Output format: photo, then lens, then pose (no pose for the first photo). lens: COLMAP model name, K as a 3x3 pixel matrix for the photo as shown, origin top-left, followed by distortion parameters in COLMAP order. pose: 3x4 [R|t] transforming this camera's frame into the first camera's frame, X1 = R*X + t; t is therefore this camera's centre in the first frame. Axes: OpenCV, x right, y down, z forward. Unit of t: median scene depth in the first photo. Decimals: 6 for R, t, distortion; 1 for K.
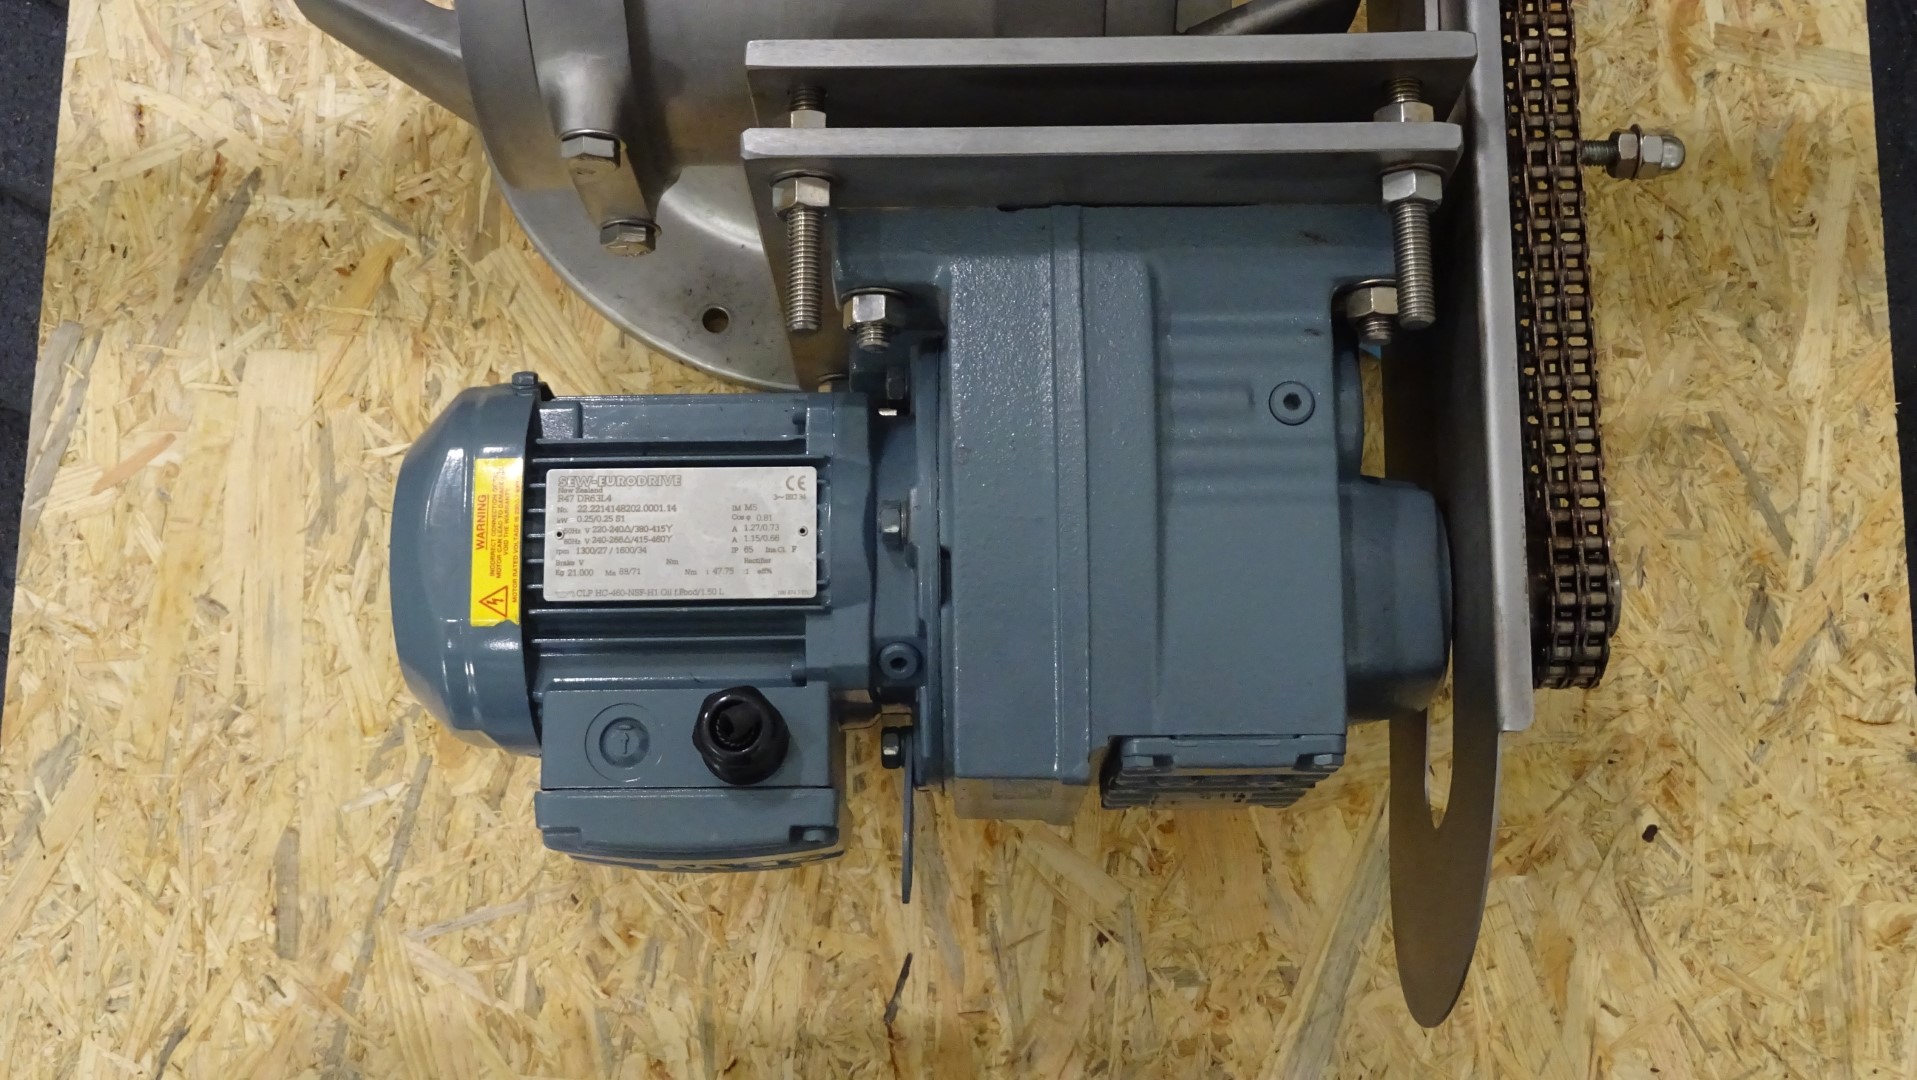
lens RADIAL K [[2240.9, 0, 958.5], [0, 2240.9, 540.0], [0, 0, 1]] dist [-0.005021, -0.011717]
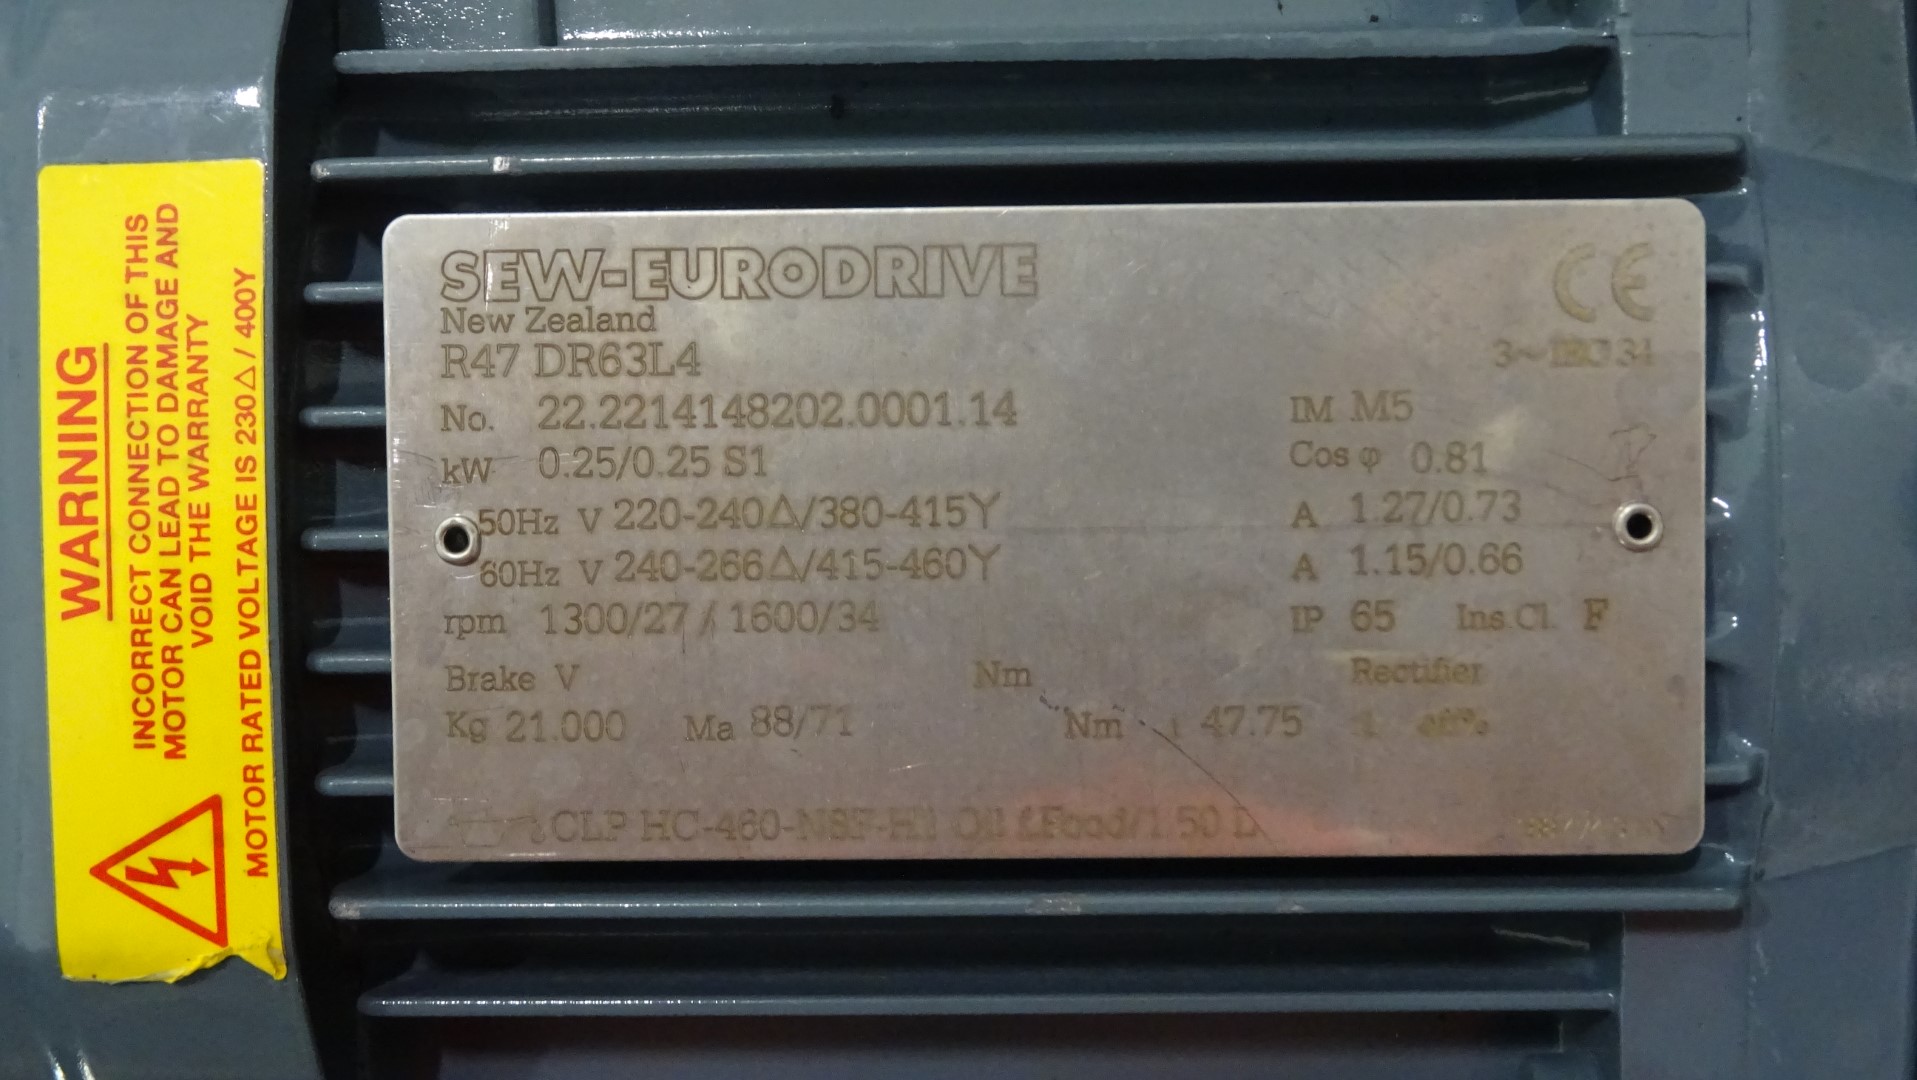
lens RADIAL K [[2240.9, 0, 958.5], [0, 2240.9, 540.0], [0, 0, 1]] dist [-0.005021, -0.011717]
pose [[0.999723, 0.000023, -0.023533, -0.126670], [0.005642, 0.970594, 0.240656, -0.052202], [0.022846, -0.240722, 0.970325, 0.799065]]
